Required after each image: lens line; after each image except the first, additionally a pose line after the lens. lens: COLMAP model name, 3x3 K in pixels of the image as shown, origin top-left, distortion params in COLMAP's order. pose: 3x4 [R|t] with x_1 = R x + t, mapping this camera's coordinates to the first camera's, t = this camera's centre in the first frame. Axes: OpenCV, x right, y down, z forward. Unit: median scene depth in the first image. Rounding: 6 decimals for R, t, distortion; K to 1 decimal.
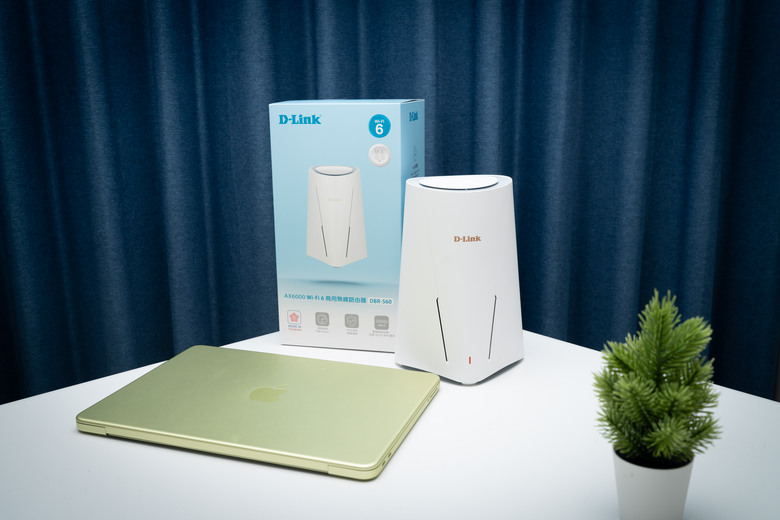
lens RADIAL K [[789.7, 0, 393.7], [0, 789.7, 260.3], [0, 0, 1]] dist [0.012979, 0.000000]
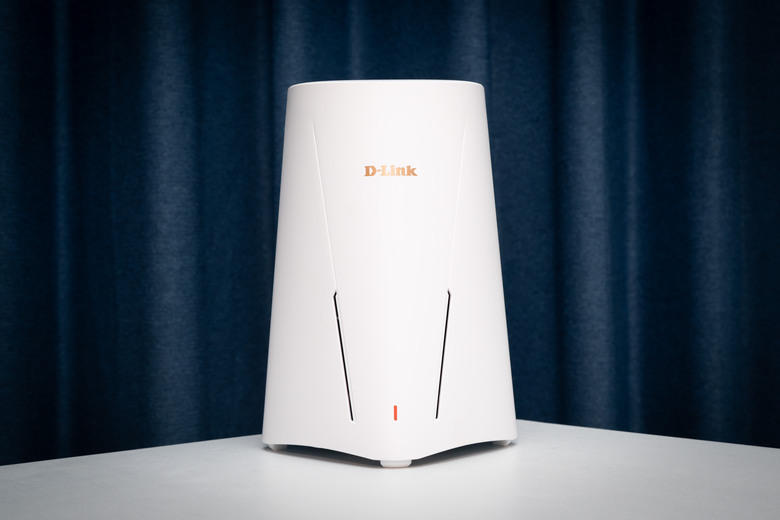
lens RADIAL K [[1162.1, 0, 385.9], [0, 1162.1, 259.7], [0, 0, 1]] dist [0.005183, 0.000000]
pose [[0.999954, -0.001970, -0.009401, -0.009679], [-0.000305, 0.971752, -0.236003, 0.105080], [0.009600, 0.235995, 0.971707, 0.235453]]
